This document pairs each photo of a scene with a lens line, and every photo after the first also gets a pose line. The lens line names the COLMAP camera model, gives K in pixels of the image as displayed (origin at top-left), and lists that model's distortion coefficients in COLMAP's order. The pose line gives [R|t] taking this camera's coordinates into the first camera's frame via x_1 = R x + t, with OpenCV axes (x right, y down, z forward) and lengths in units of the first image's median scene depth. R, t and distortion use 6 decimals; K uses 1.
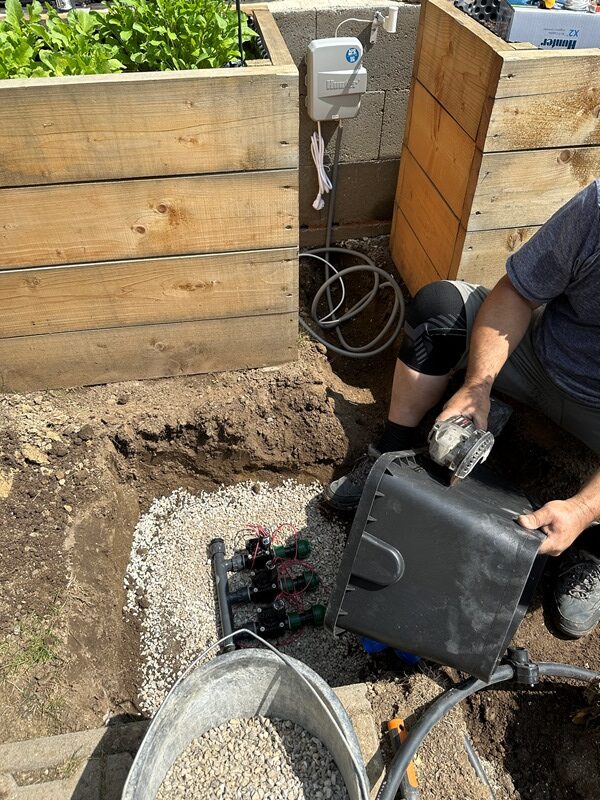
lens RADIAL K [[576.5, 0, 300.0], [0, 576.5, 400.0], [0, 0, 1]] dist [0.036605, -0.036968]
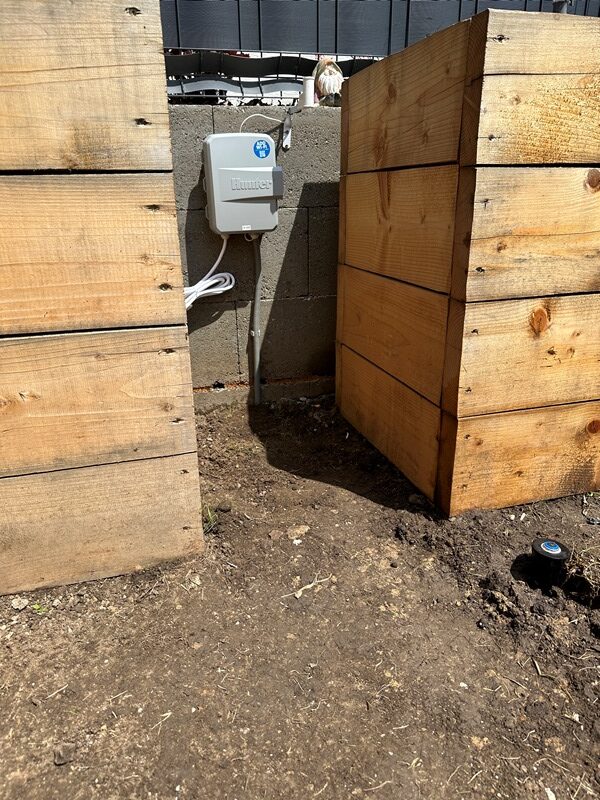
lens RADIAL K [[576.5, 0, 300.0], [0, 576.5, 400.0], [0, 0, 1]] dist [0.036605, -0.036968]
pose [[0.991449, -0.058022, 0.116889, 0.037144], [0.101082, 0.907969, -0.406664, 0.037584], [-0.082536, 0.415002, 0.906069, 0.524987]]
